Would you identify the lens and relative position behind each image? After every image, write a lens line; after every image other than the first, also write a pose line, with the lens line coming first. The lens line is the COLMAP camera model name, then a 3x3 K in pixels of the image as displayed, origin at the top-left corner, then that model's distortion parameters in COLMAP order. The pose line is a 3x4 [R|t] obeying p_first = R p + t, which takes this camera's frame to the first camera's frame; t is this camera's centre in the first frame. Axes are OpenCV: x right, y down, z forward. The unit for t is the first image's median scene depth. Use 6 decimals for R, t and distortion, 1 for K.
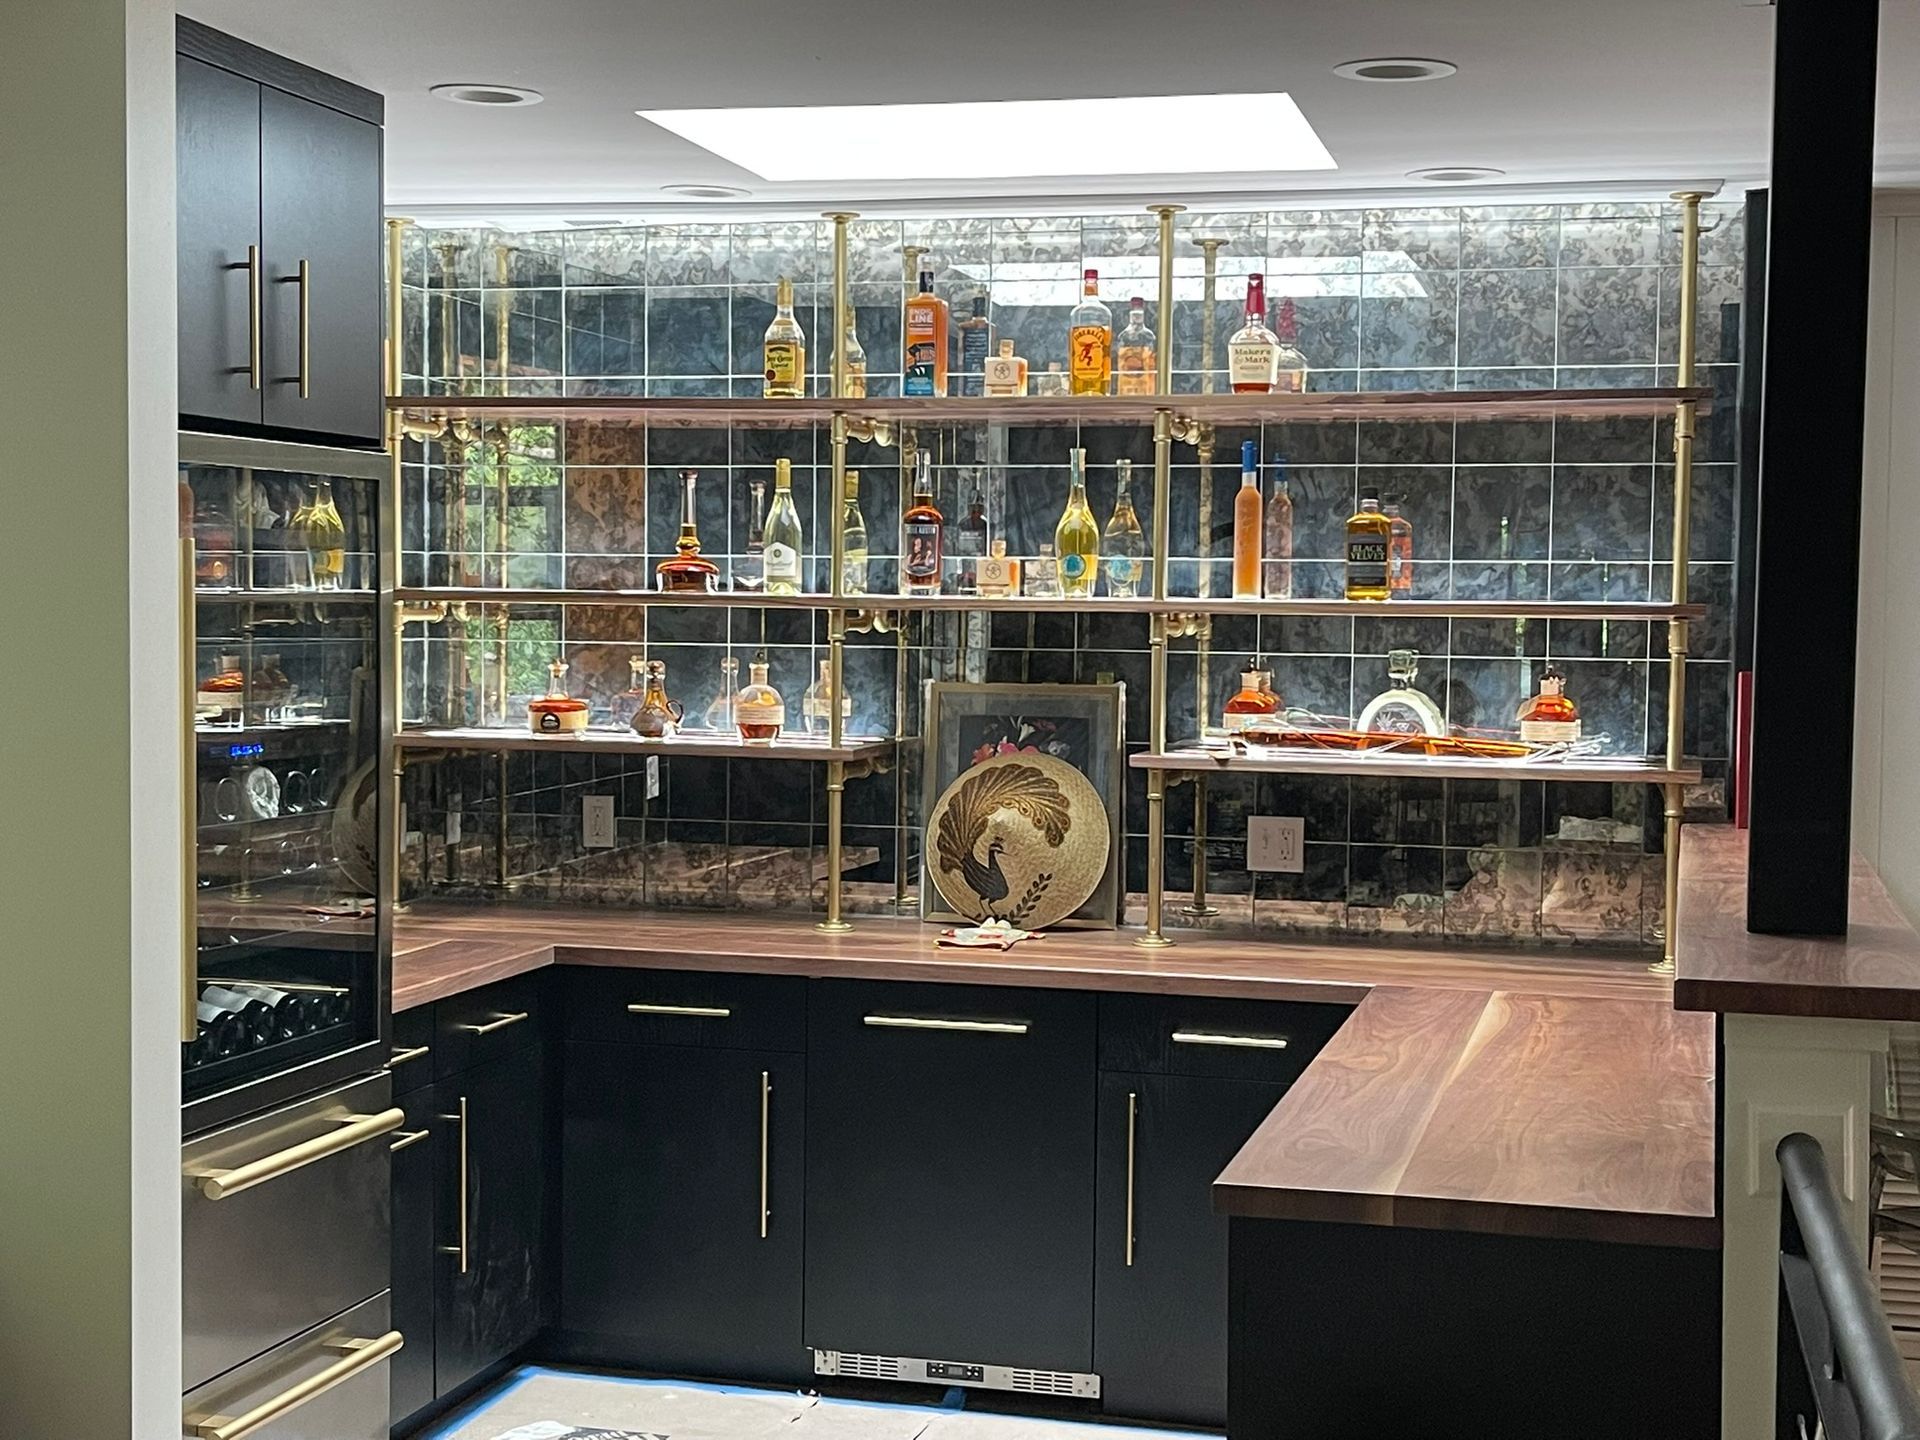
lens RADIAL K [[2677.0, 0, 960.0], [0, 2677.0, 720.0], [0, 0, 1]] dist [0.081236, -0.066930]
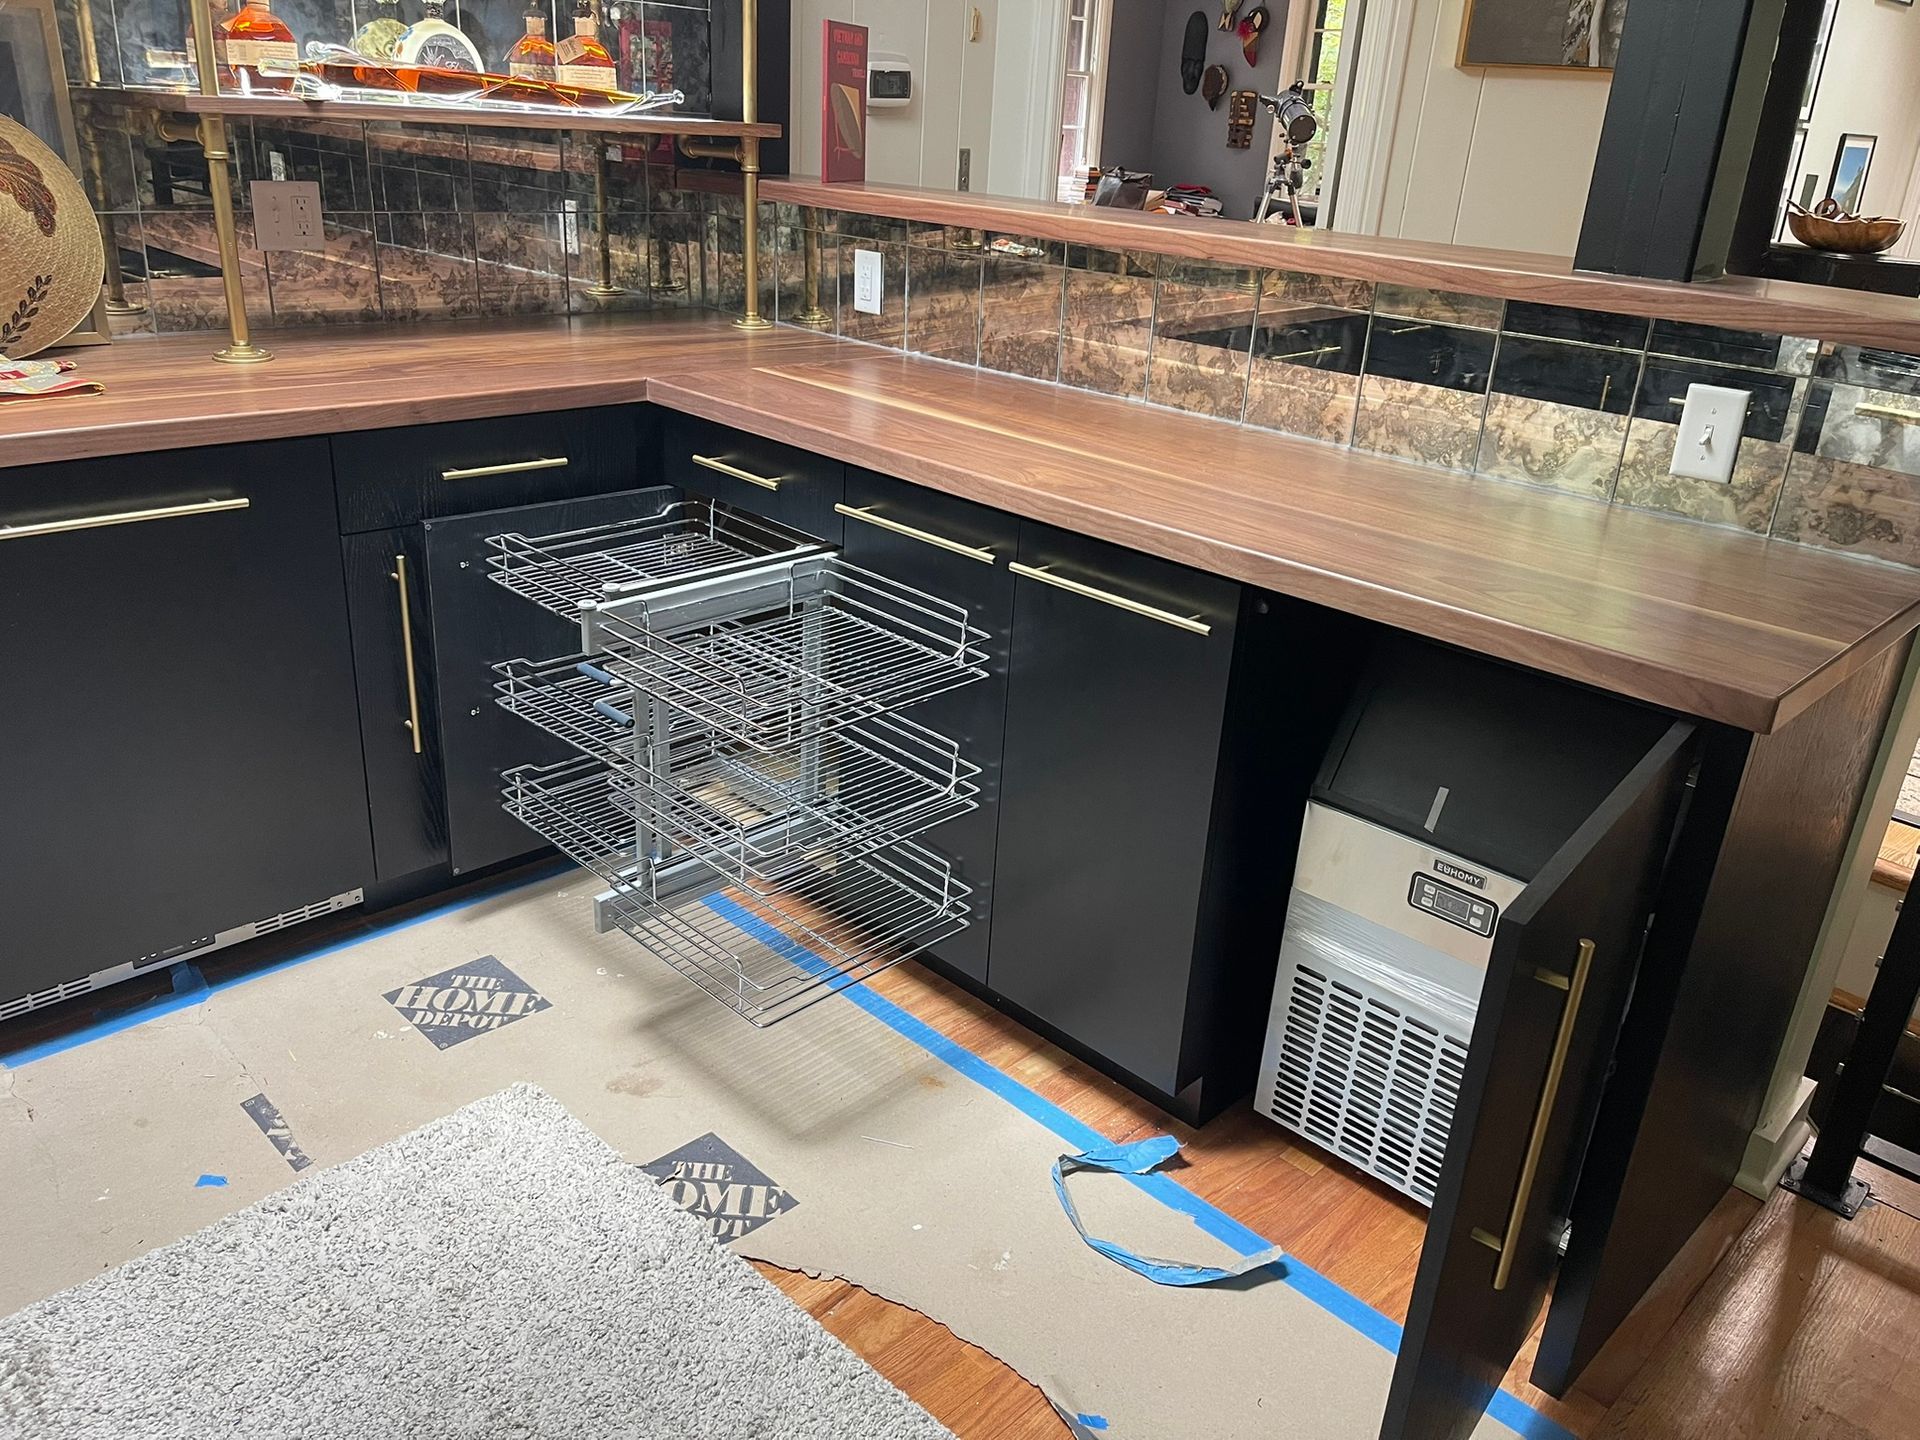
lens RADIAL K [[1428.3, 0, 960.0], [0, 1428.3, 720.0], [0, 0, 1]] dist [0.069728, -0.099531]
pose [[0.481824, -0.326534, 0.813155, -0.200124], [-0.015323, 0.924694, 0.380403, 0.017293], [-0.876134, -0.195747, 0.440537, 0.596026]]
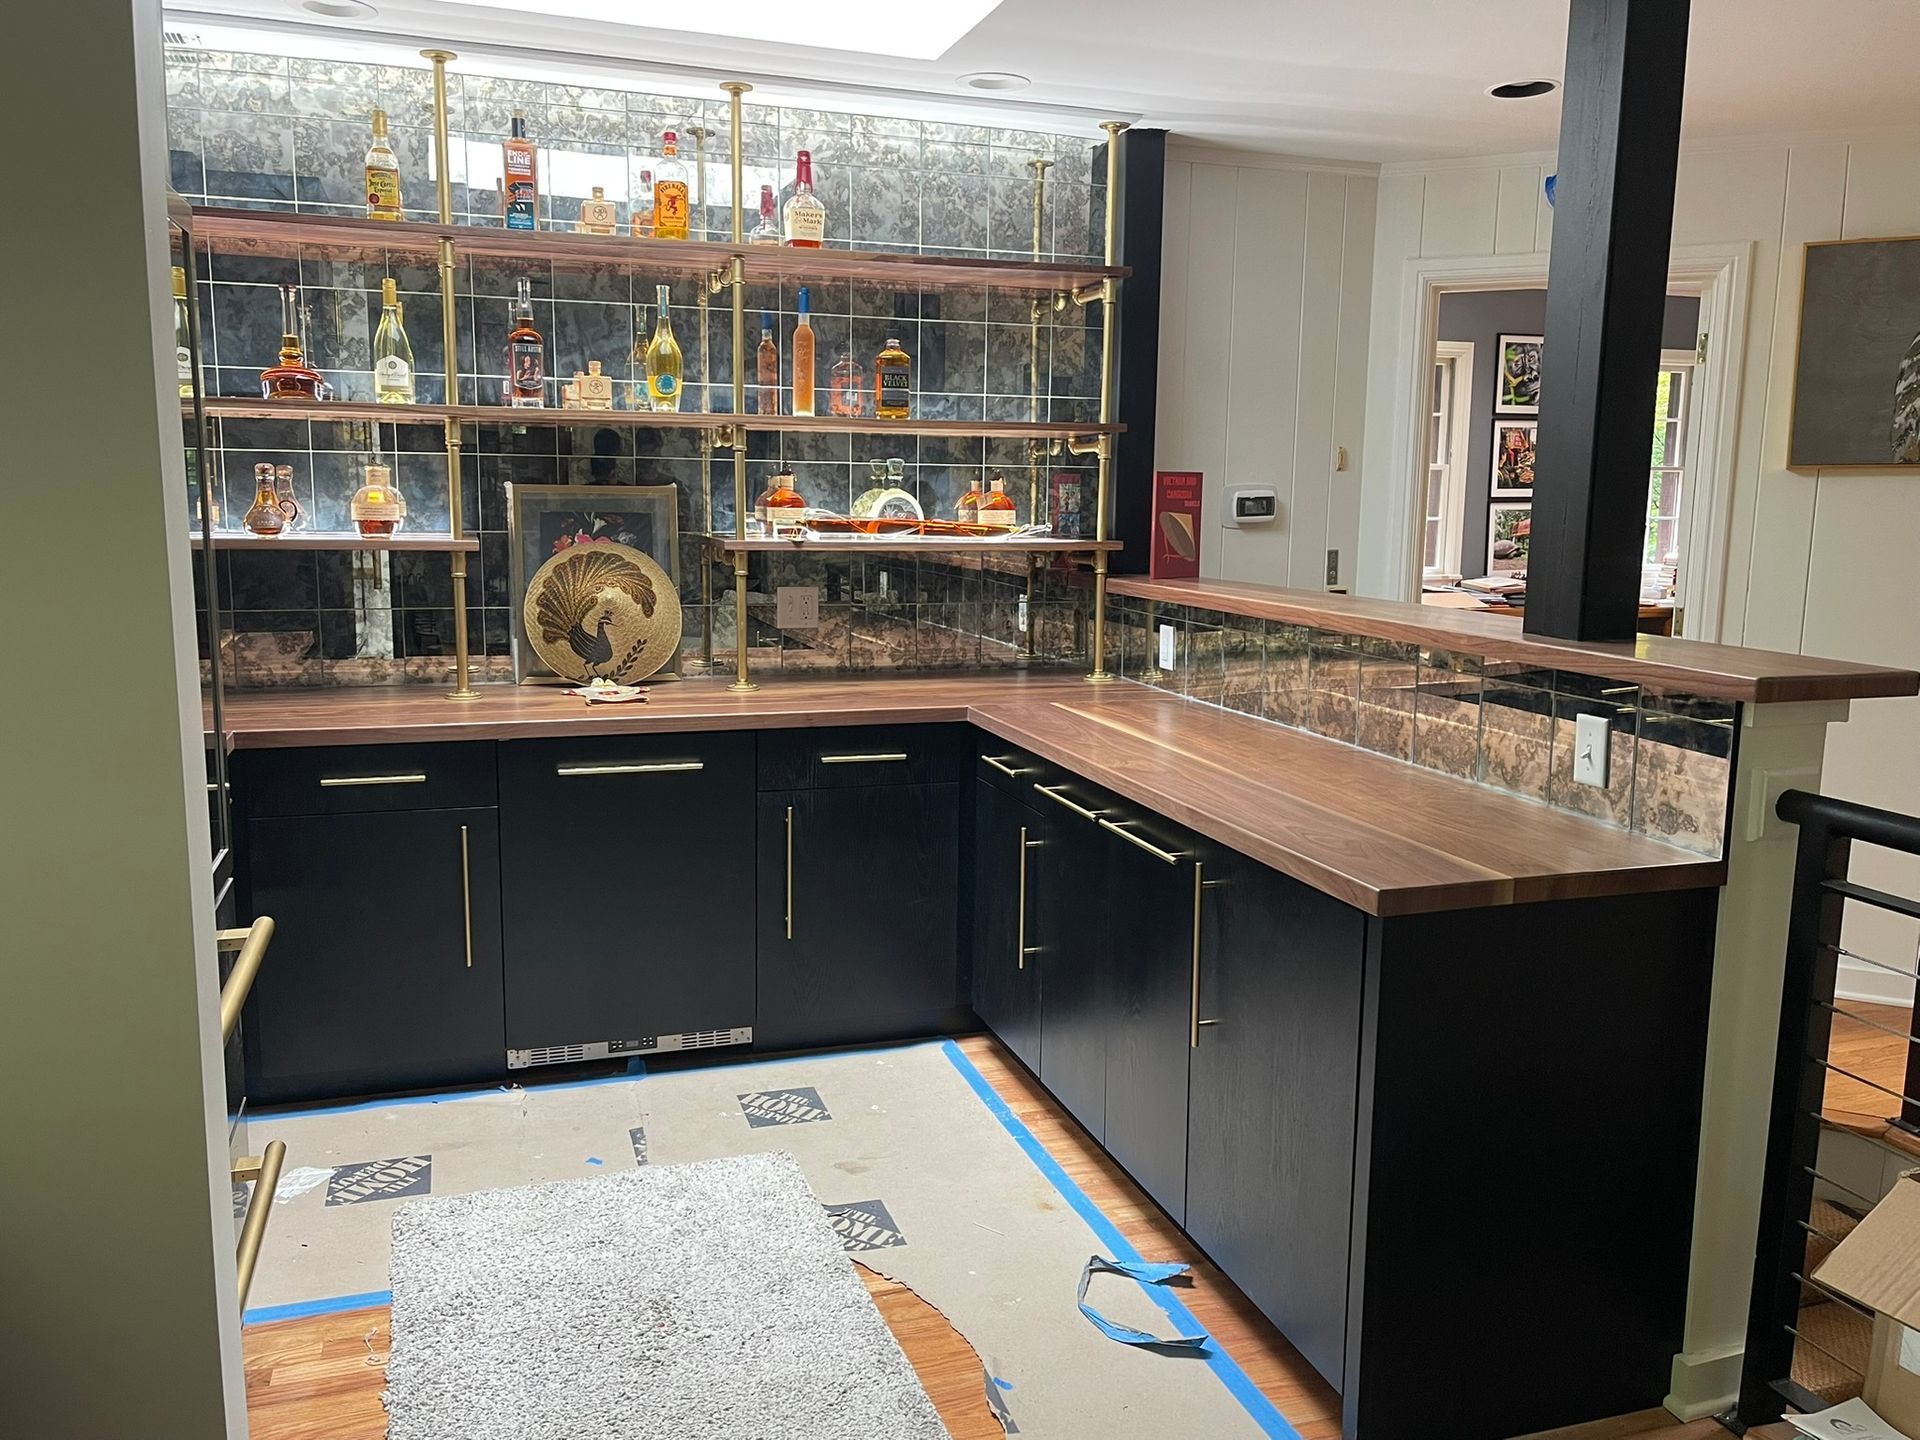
lens RADIAL K [[1507.3, 0, 960.0], [0, 1507.3, 720.0], [0, 0, 1]] dist [0.061662, -0.106731]
pose [[0.830735, -0.086578, 0.549895, -0.233726], [0.020659, 0.991946, 0.124967, 0.010098], [-0.556285, -0.092454, 0.825832, 0.337043]]
